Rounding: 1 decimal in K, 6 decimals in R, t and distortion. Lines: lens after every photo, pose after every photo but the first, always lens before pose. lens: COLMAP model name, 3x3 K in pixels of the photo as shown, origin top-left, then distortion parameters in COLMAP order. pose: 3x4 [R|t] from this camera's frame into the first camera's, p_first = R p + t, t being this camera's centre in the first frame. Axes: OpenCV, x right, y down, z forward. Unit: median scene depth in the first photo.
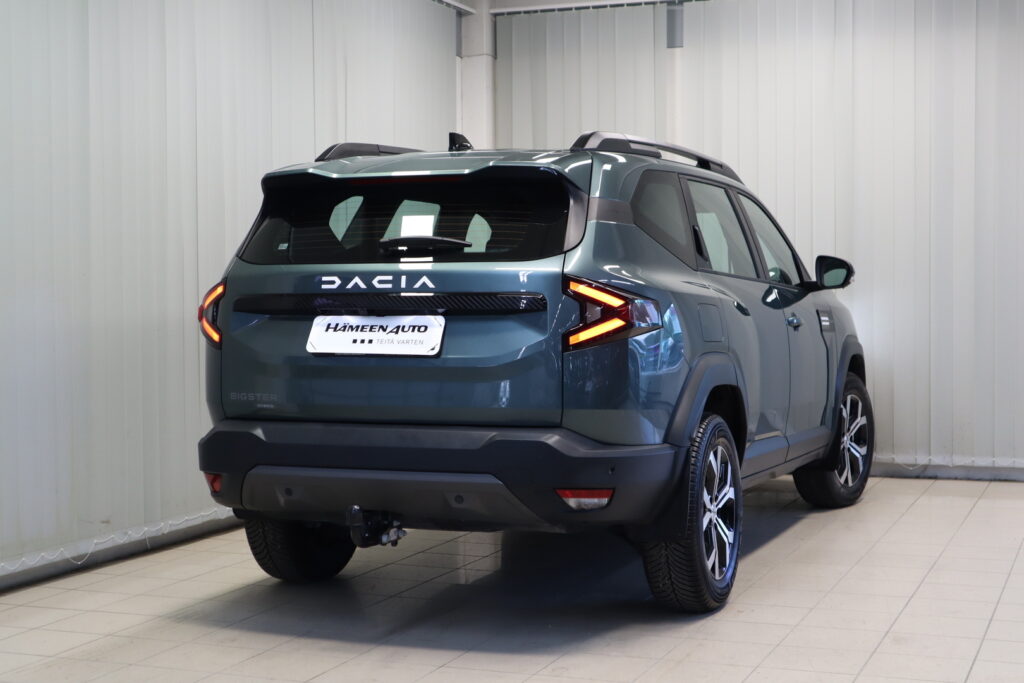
lens RADIAL K [[1563.3, 0, 511.7], [0, 1563.3, 342.3], [0, 0, 1]] dist [-0.067949, 0.000000]
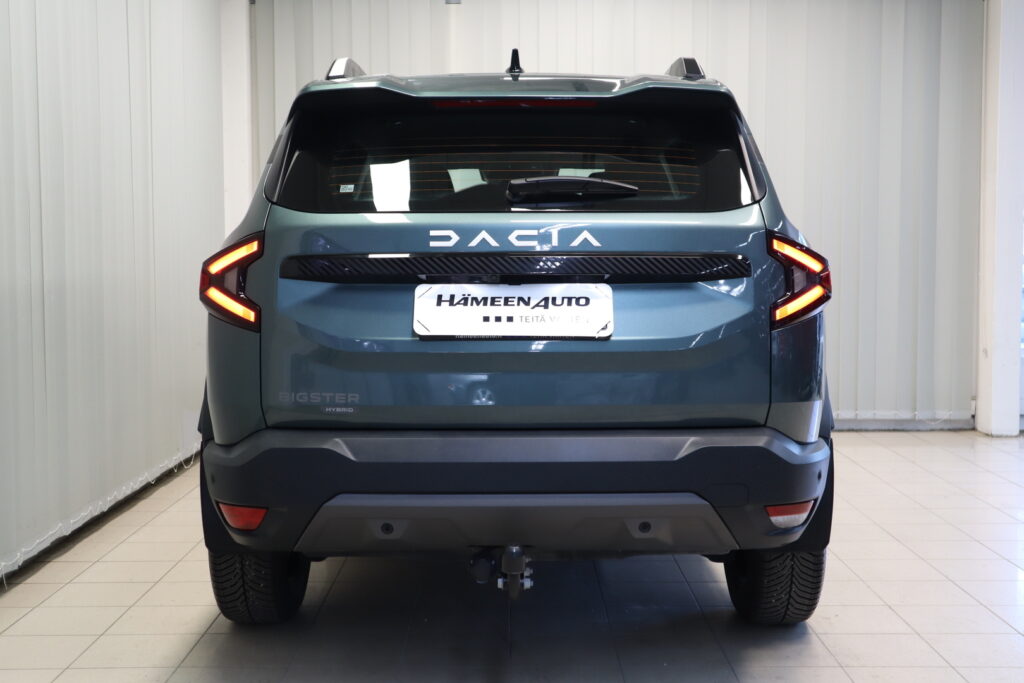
lens RADIAL K [[1298.0, 0, 515.2], [0, 1298.0, 341.1], [0, 0, 1]] dist [0.016552, 0.000000]
pose [[0.928402, -0.020517, 0.371011, -0.310914], [0.008243, 0.999366, 0.034639, -0.011172], [-0.371487, -0.029100, 0.927982, 0.426049]]
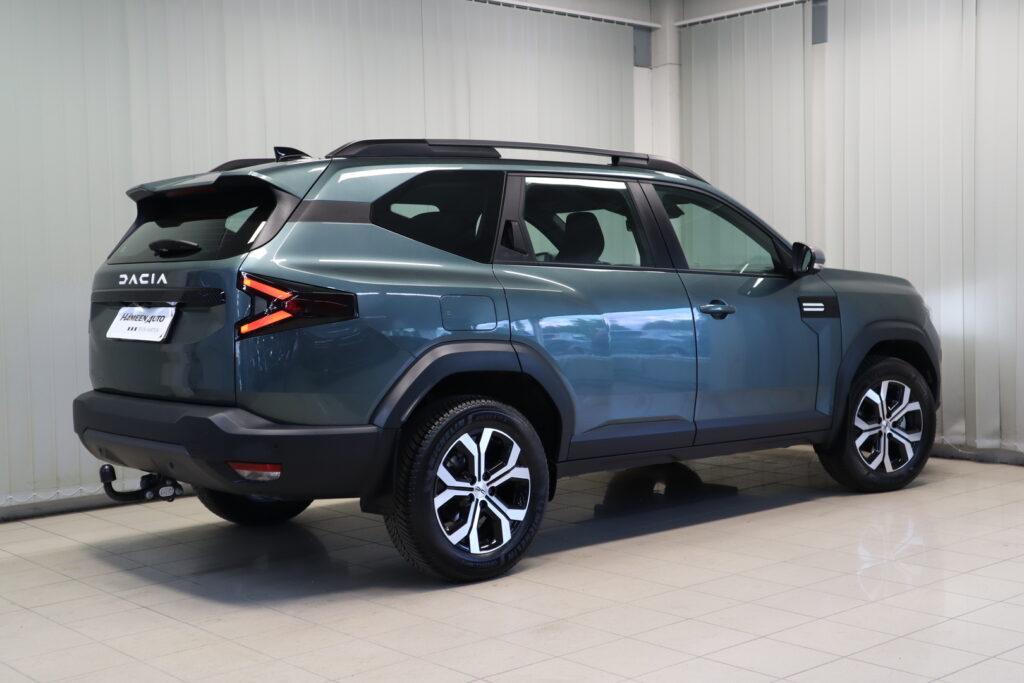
lens RADIAL K [[1298.0, 0, 515.4], [0, 1298.0, 343.2], [0, 0, 1]] dist [0.016552, 0.000000]
pose [[0.892157, 0.014050, -0.451507, 0.606670], [-0.004133, 0.999728, 0.022942, -0.013422], [0.451707, -0.018602, 0.891972, 0.244072]]
